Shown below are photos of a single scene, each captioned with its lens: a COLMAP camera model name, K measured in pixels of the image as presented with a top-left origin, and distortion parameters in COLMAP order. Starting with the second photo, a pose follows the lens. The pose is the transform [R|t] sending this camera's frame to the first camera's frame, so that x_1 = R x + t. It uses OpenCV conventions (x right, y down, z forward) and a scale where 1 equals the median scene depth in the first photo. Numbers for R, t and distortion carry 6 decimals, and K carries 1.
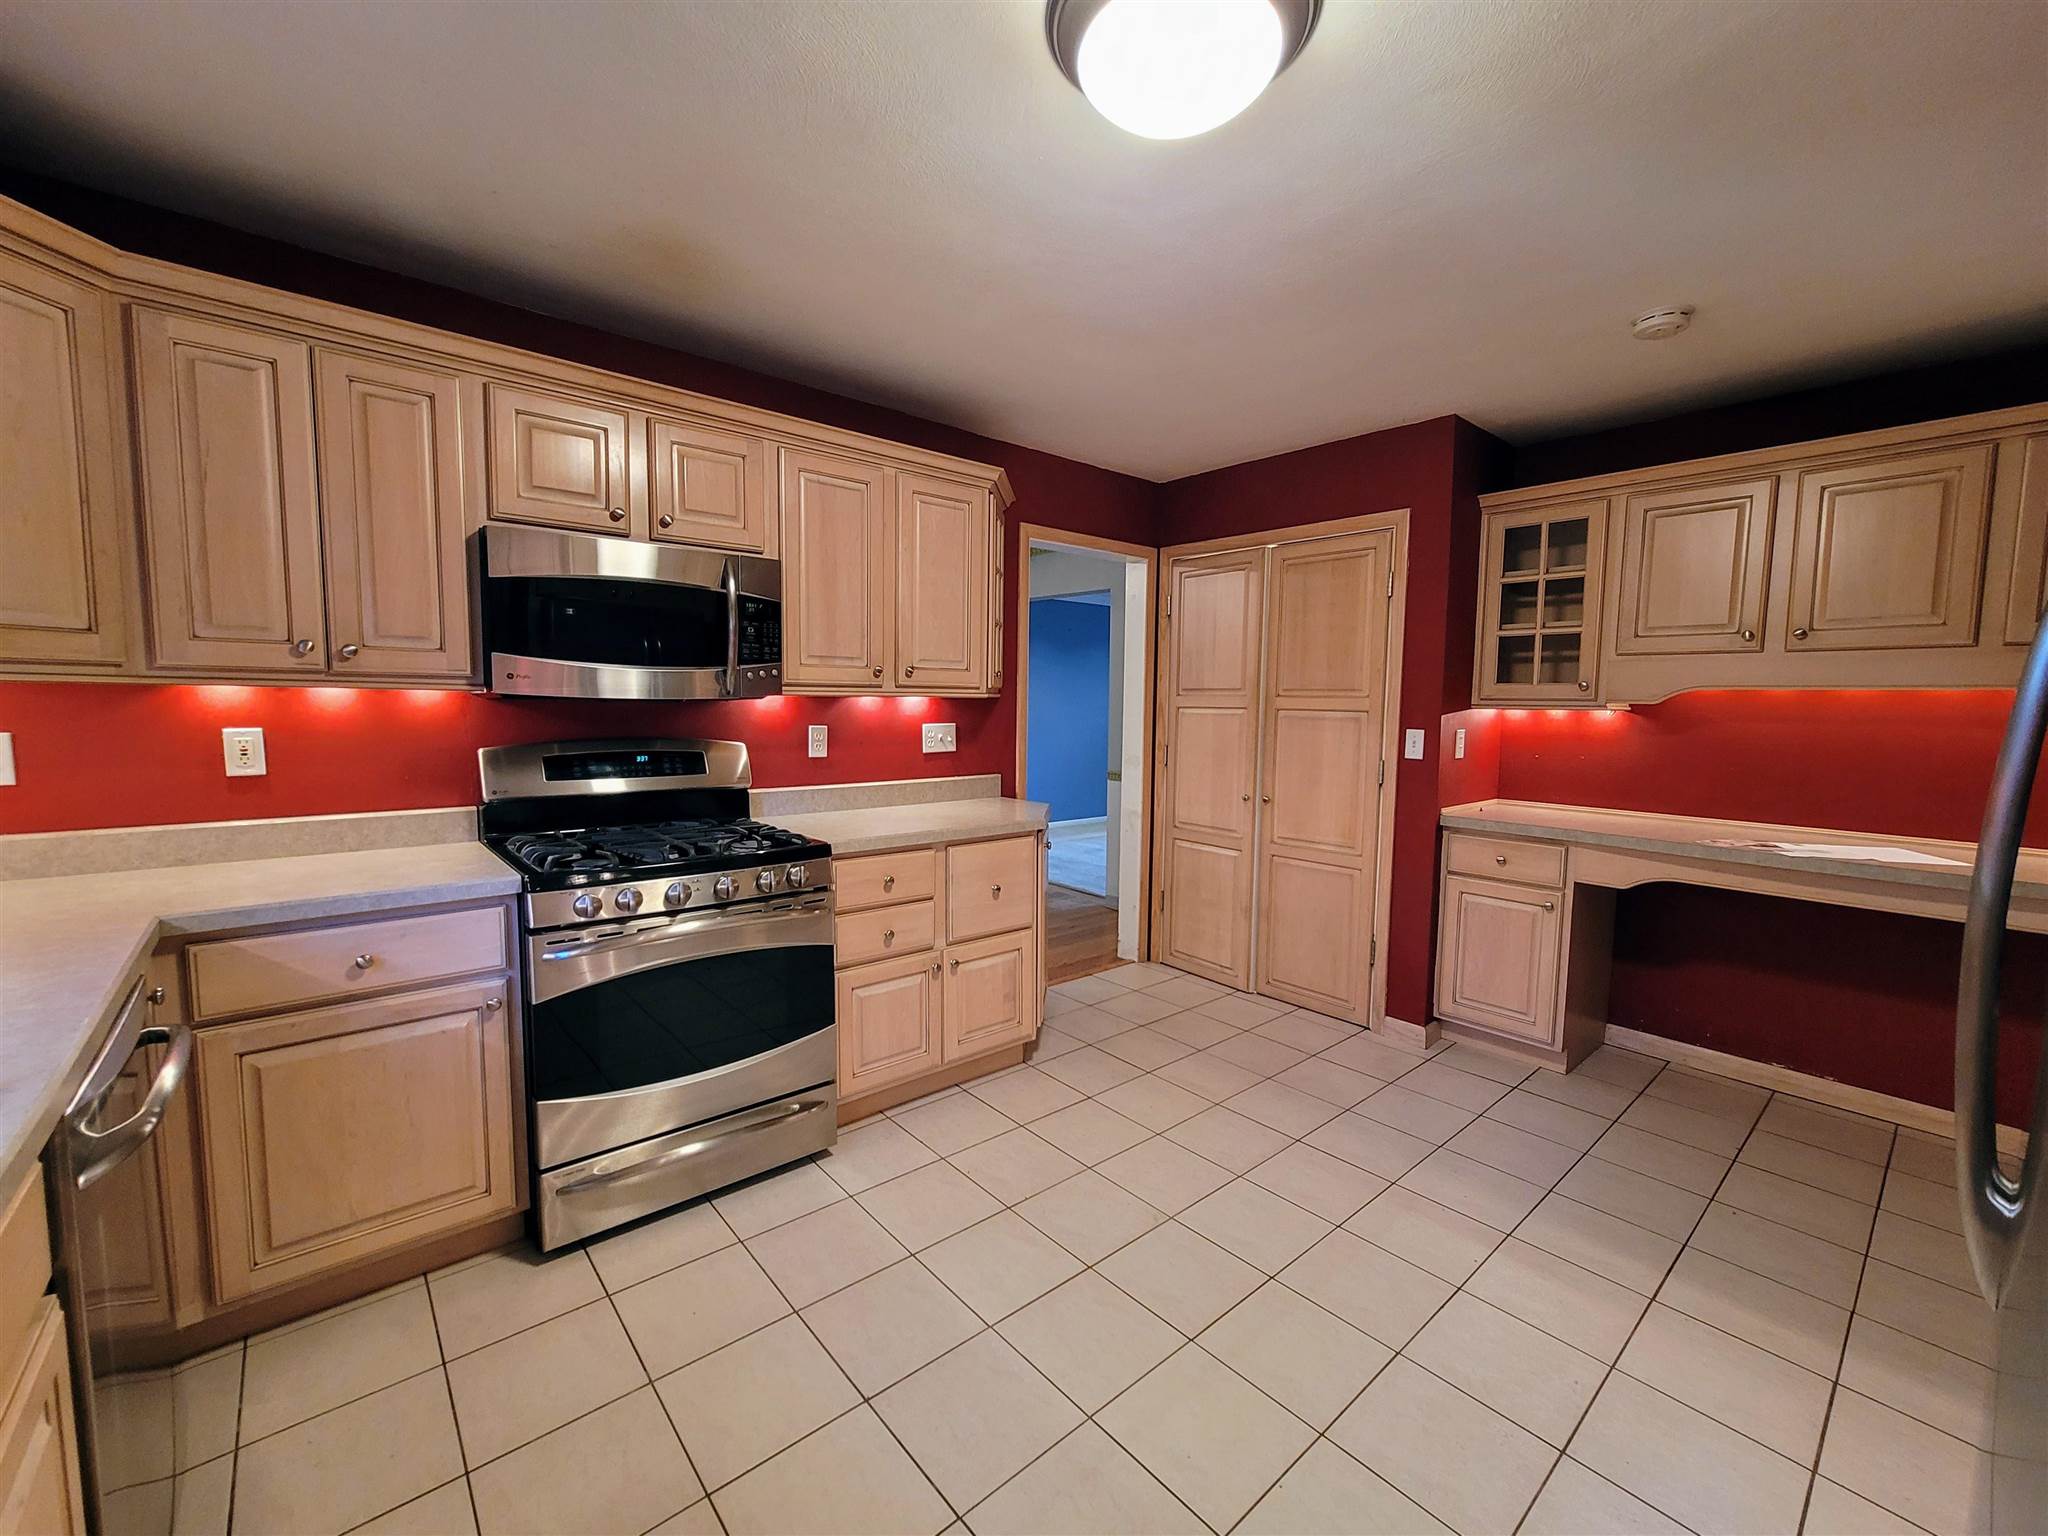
lens RADIAL K [[838.1, 0, 1026.3], [0, 838.1, 769.7], [0, 0, 1]] dist [-0.003839, 0.000561]
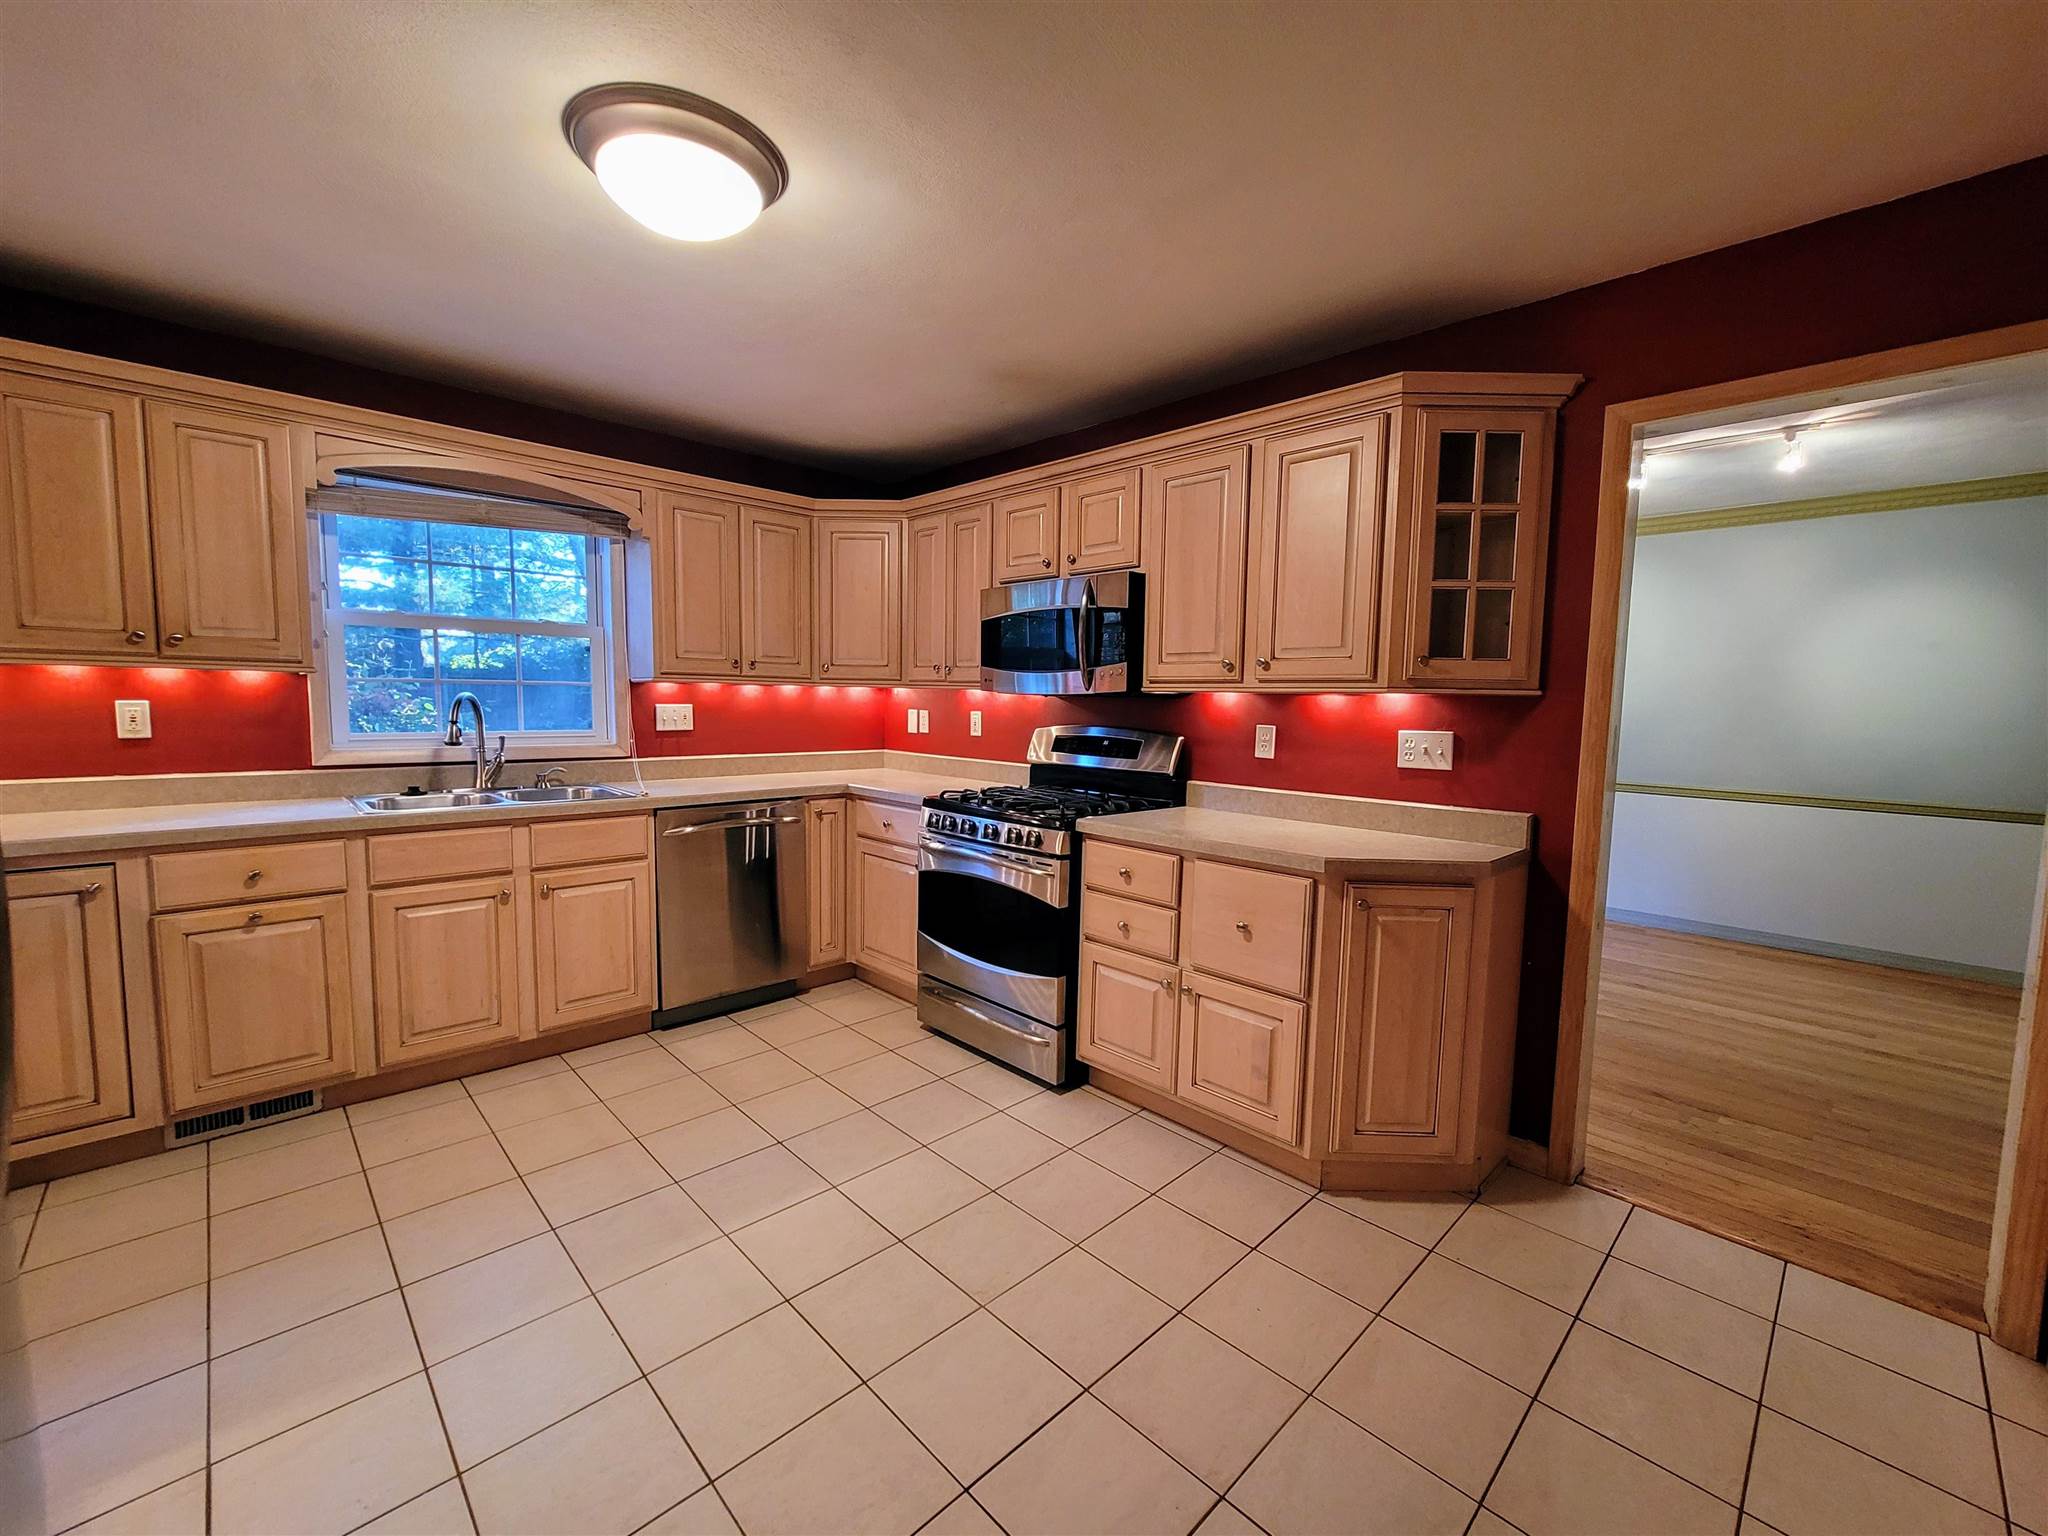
lens RADIAL K [[838.1, 0, 1025.4], [0, 838.1, 771.4], [0, 0, 1]] dist [-0.003839, 0.000561]
pose [[0.062199, 0.074209, -0.995301, 0.751941], [-0.100443, 0.992635, 0.067734, -0.040910], [0.992997, 0.095758, 0.069195, 0.727634]]
